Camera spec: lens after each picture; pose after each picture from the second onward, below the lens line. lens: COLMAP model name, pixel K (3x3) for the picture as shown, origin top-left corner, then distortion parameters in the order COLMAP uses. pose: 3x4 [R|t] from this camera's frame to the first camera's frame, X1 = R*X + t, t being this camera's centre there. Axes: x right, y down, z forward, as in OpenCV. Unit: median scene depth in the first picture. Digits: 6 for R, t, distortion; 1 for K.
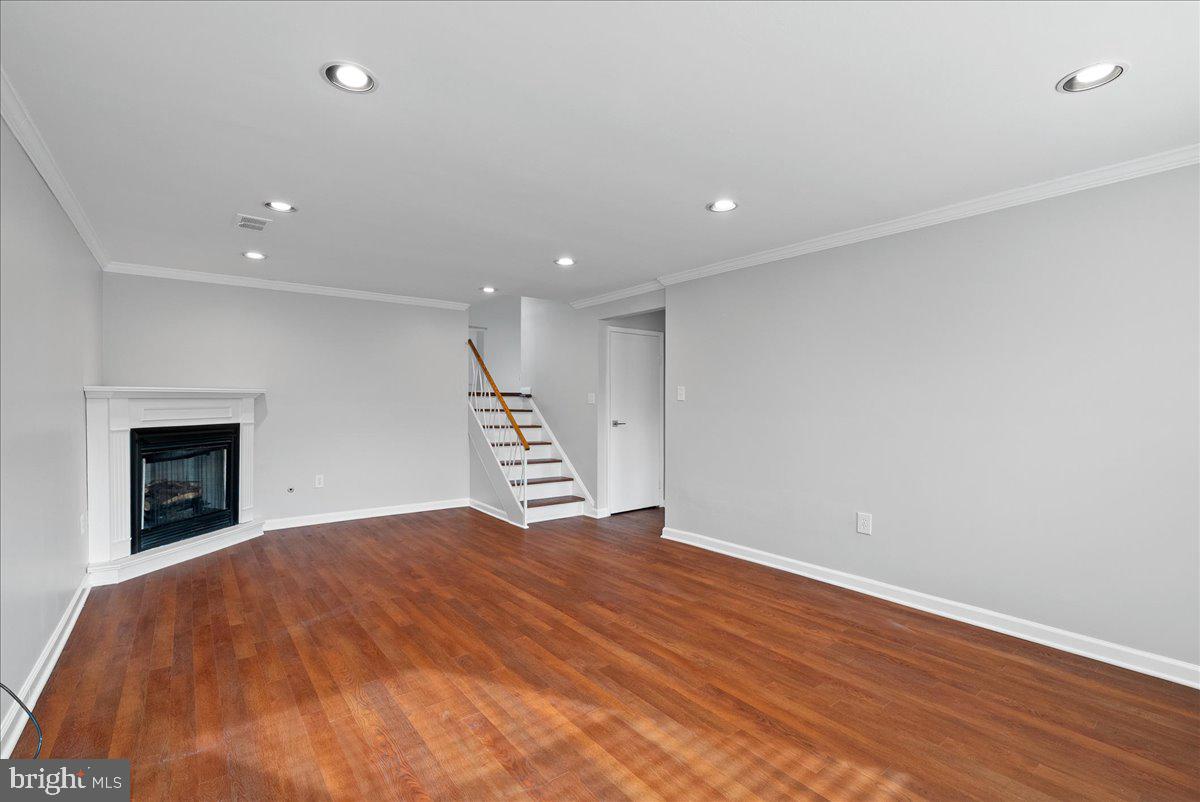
lens RADIAL K [[536.3, 0, 600.8], [0, 536.3, 400.8], [0, 0, 1]] dist [-0.000233, -0.000584]
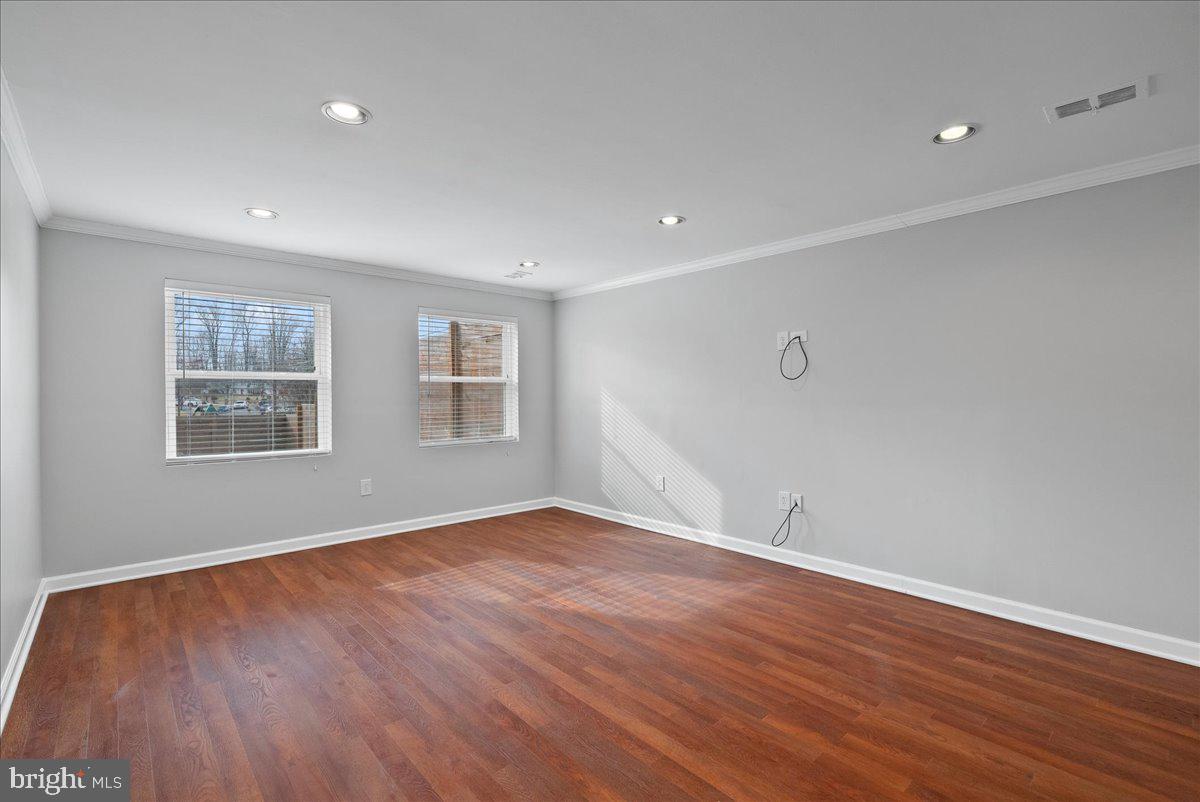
lens RADIAL K [[536.3, 0, 595.4], [0, 536.3, 401.7], [0, 0, 1]] dist [-0.000233, -0.000584]
pose [[-0.997747, -0.002174, -0.067051, -0.067683], [-0.002929, 0.999933, 0.011164, 0.005712], [0.067022, 0.011336, -0.997687, 2.348603]]
